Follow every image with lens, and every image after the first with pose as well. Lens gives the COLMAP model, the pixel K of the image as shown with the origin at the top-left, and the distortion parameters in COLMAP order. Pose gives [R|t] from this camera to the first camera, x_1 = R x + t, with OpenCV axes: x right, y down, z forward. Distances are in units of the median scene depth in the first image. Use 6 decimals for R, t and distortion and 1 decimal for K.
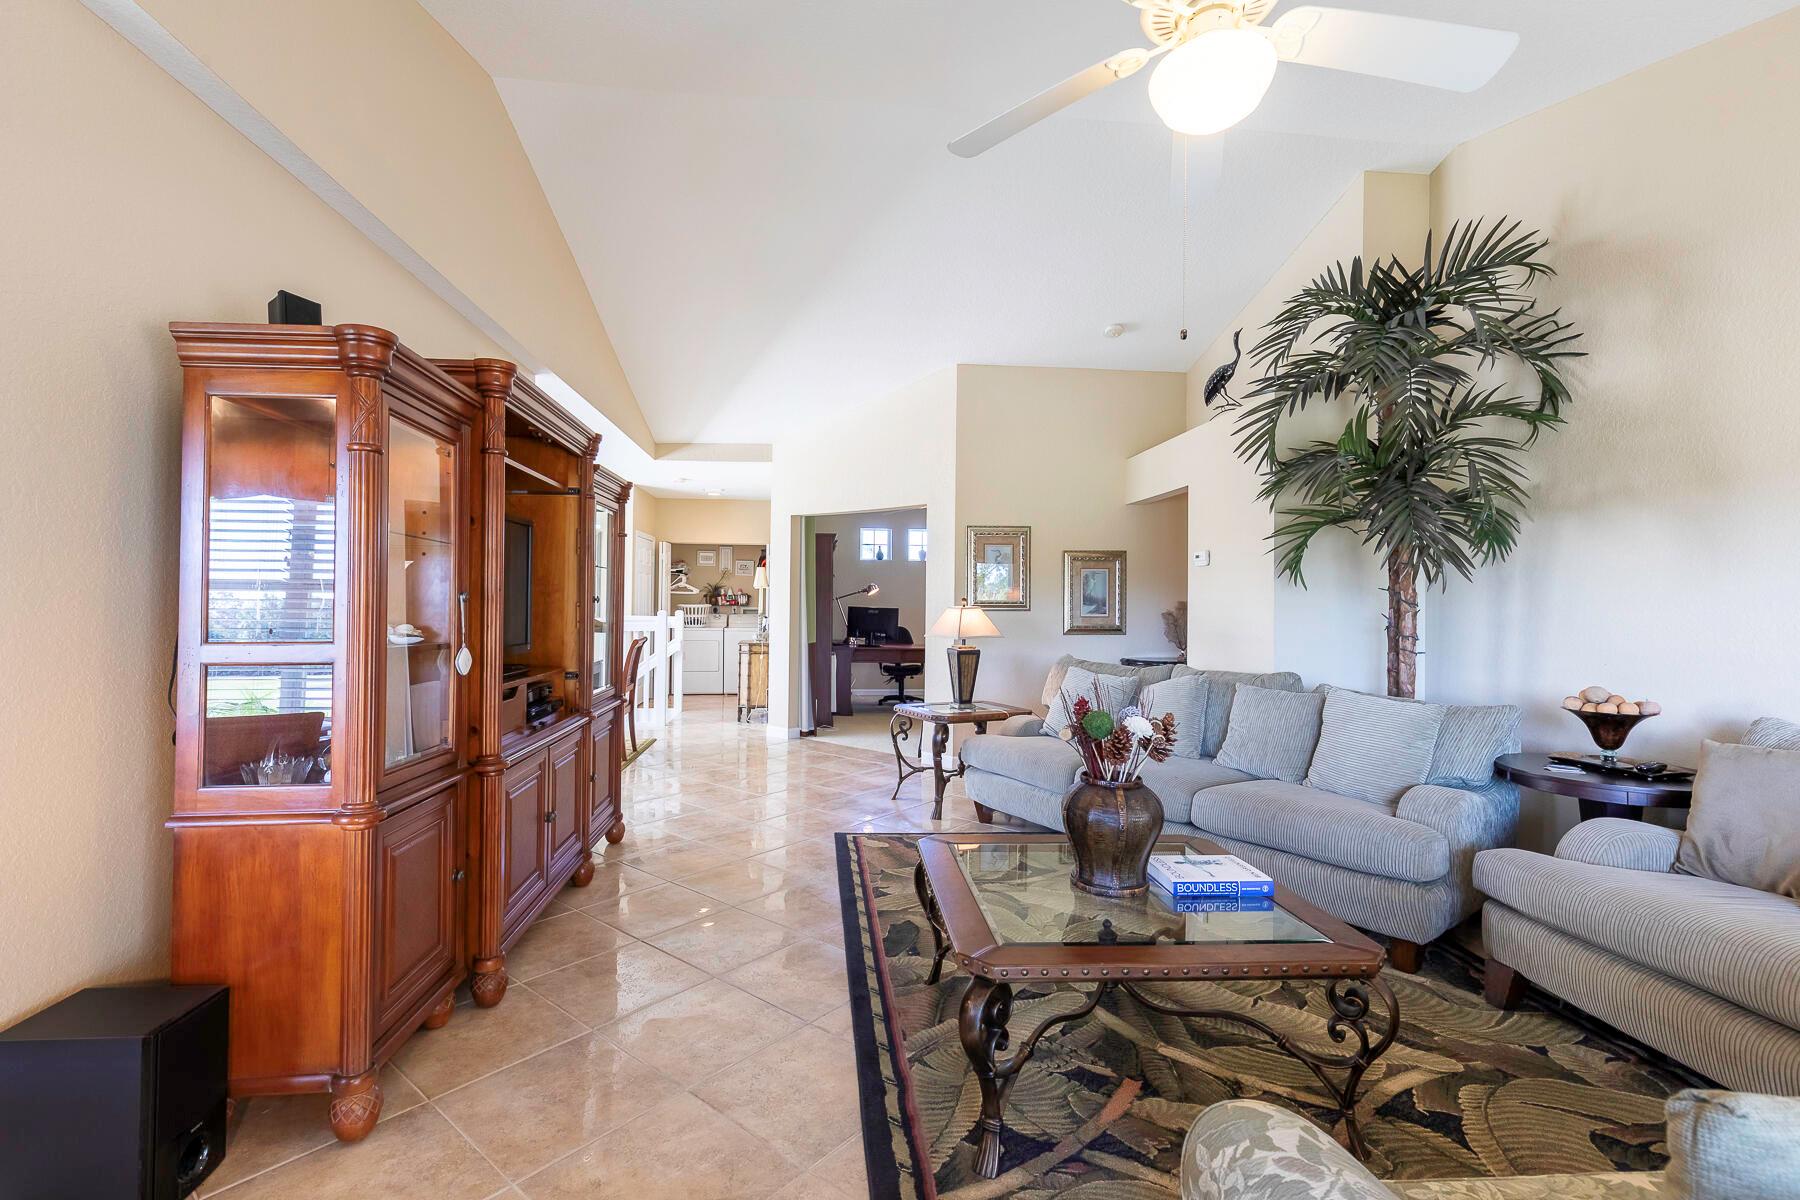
lens RADIAL K [[807.2, 0, 900.0], [0, 807.2, 600.0], [0, 0, 1]] dist [0.002058, 0.000798]
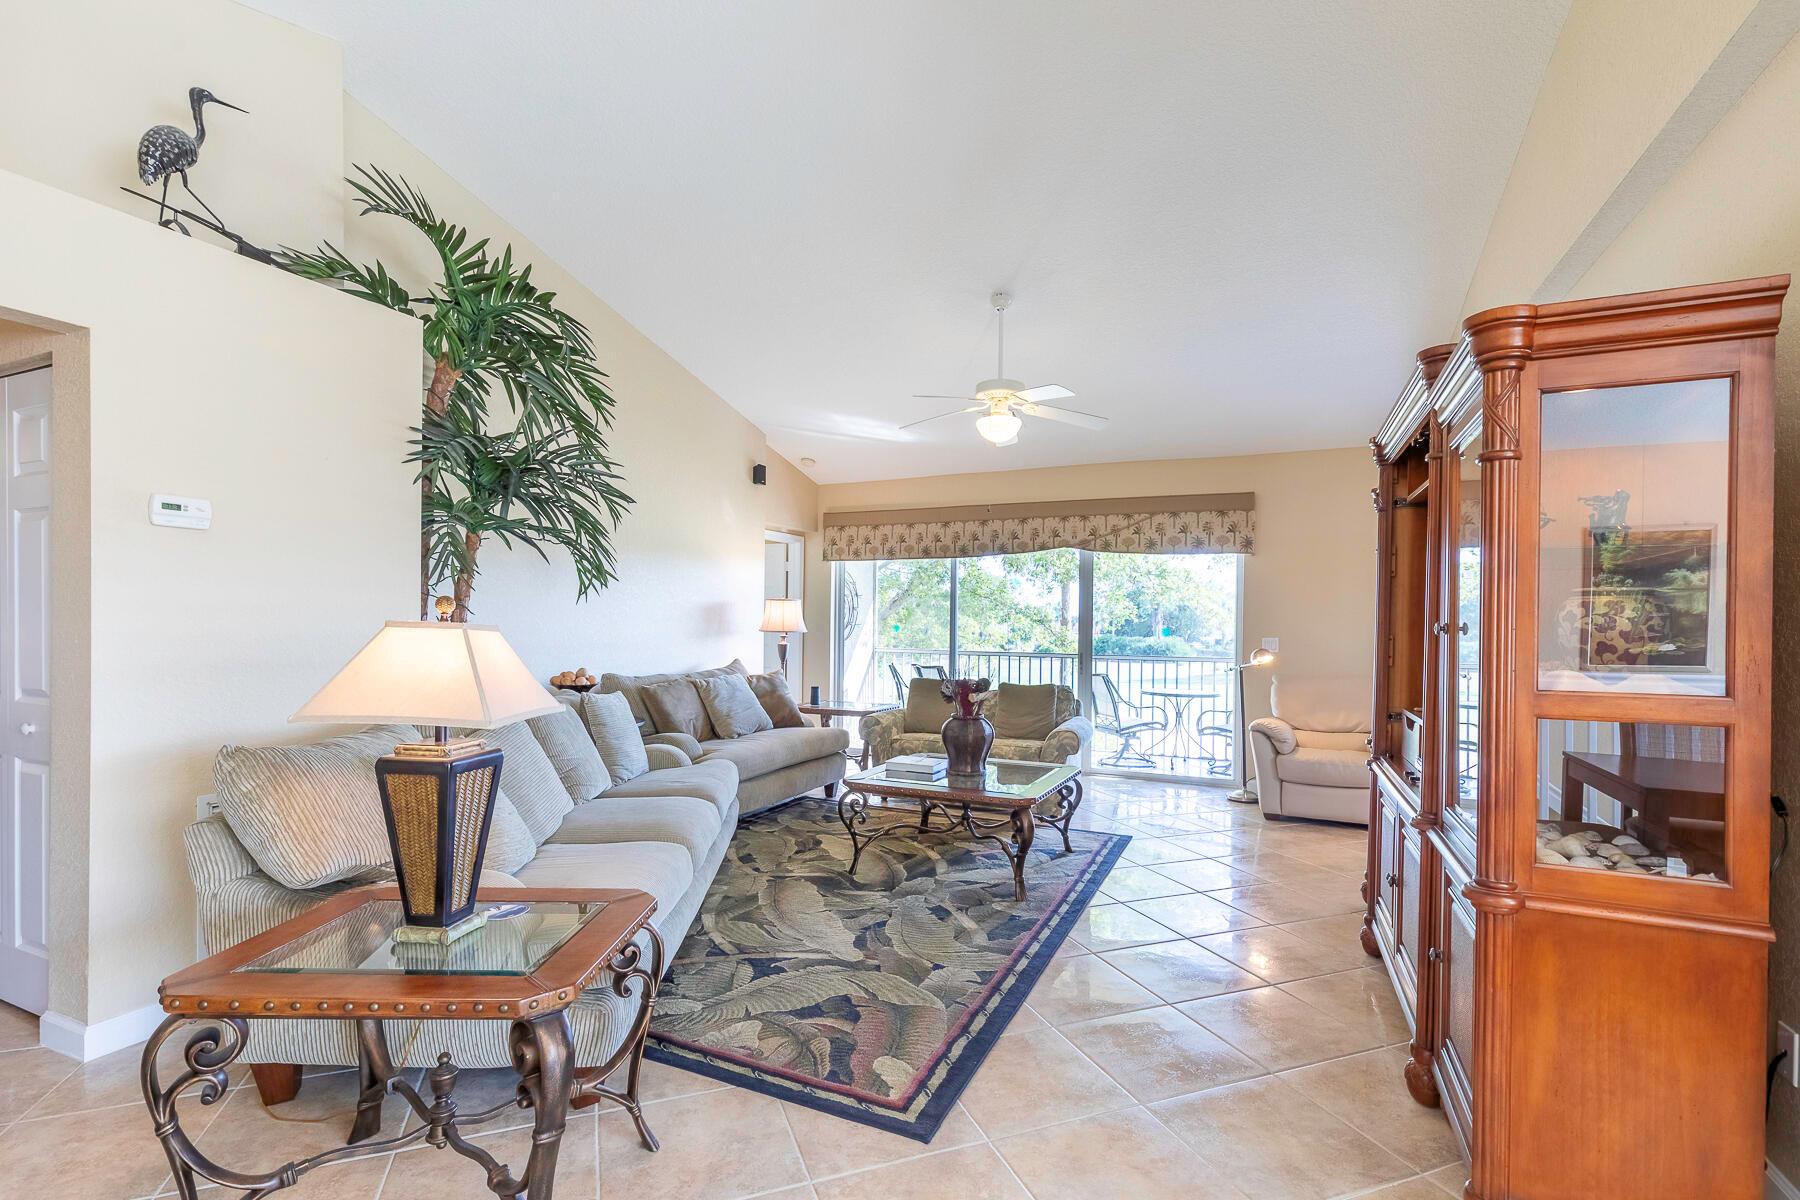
lens RADIAL K [[813.9, 0, 907.2], [0, 813.9, 621.9], [0, 0, 1]] dist [0.004234, 0.001113]
pose [[-0.862497, -0.022428, 0.505565, -0.291773], [-0.023263, 0.999719, 0.004663, 0.000723], [-0.505527, -0.007739, -0.862776, 1.397689]]
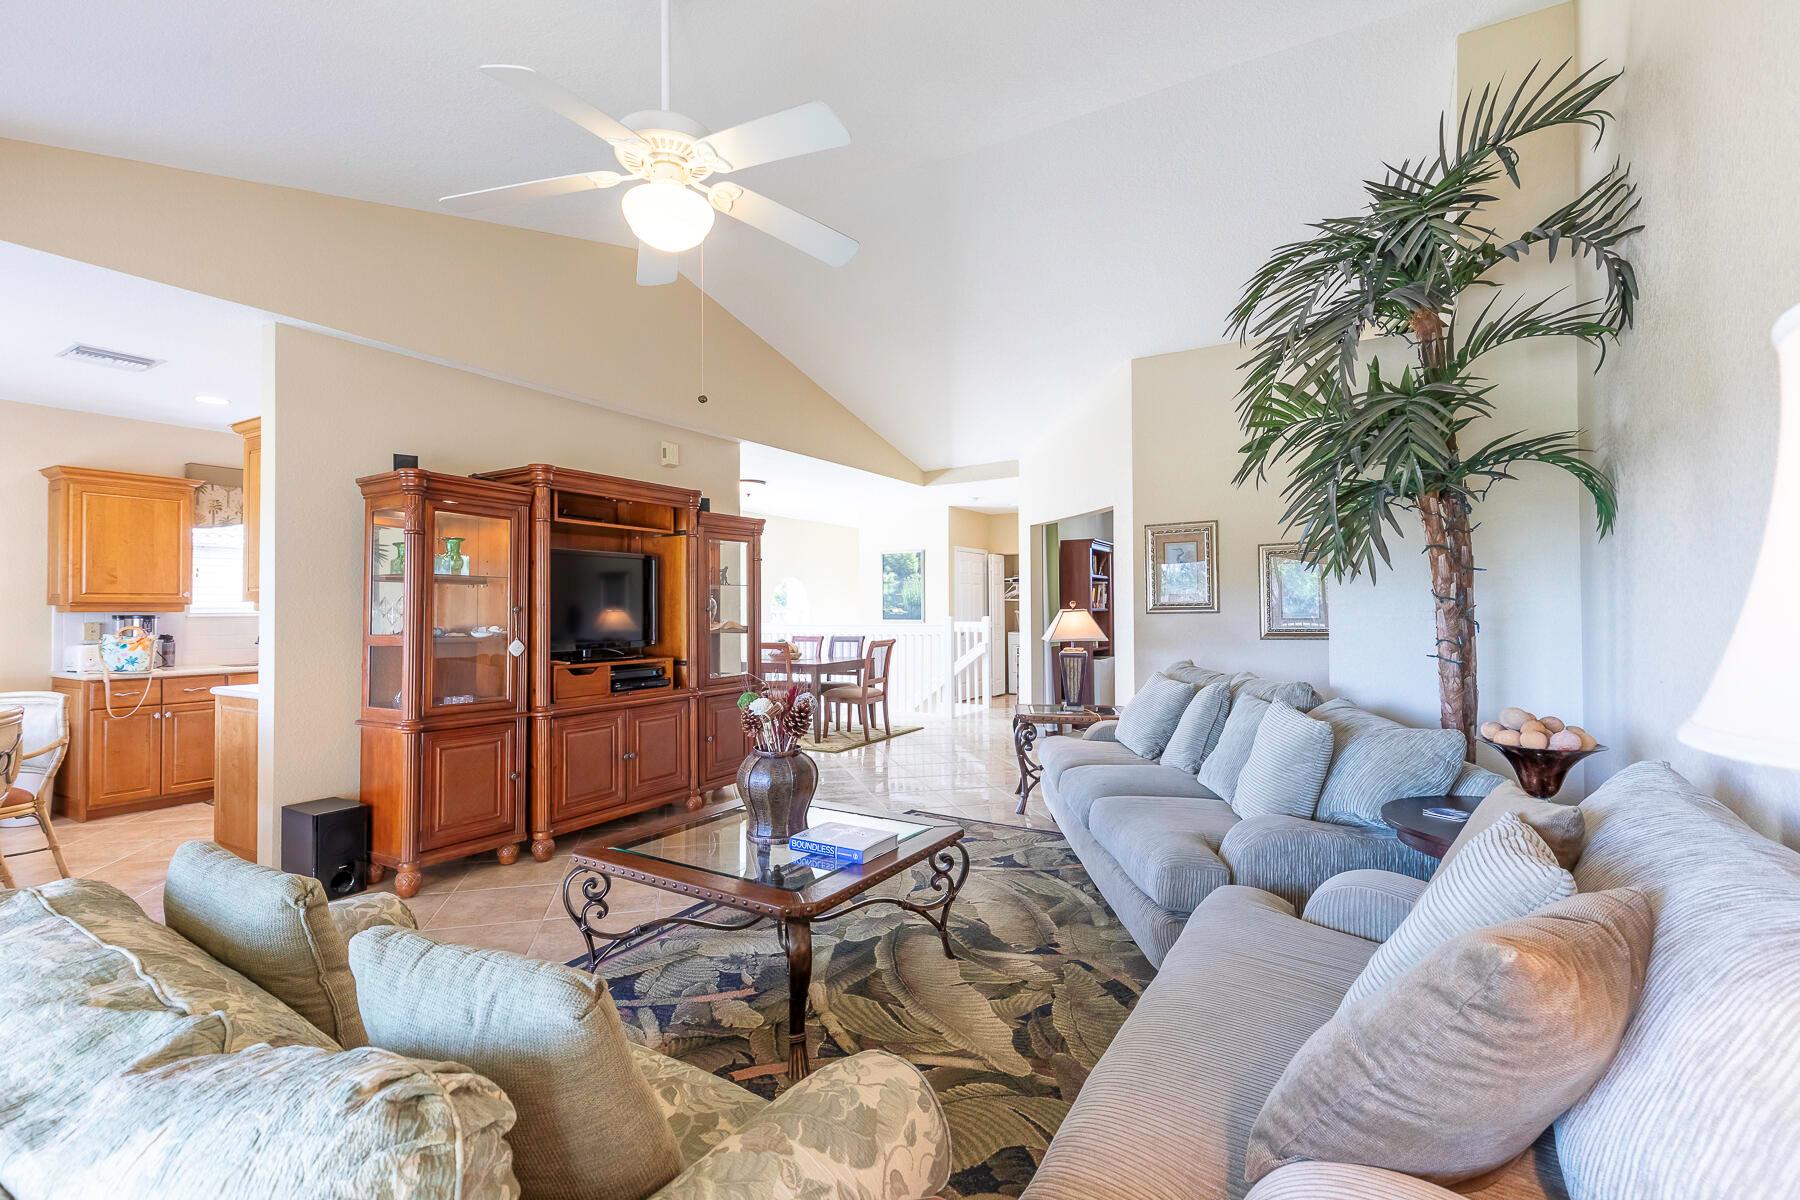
lens RADIAL K [[816.0, 0, 900.0], [0, 816.0, 600.0], [0, 0, 1]] dist [0.001221, 0.000431]
pose [[0.805942, -0.022355, -0.591572, 0.597913], [0.017976, 0.999750, -0.013291, 0.007268], [0.591721, 0.000078, 0.806143, 0.058823]]
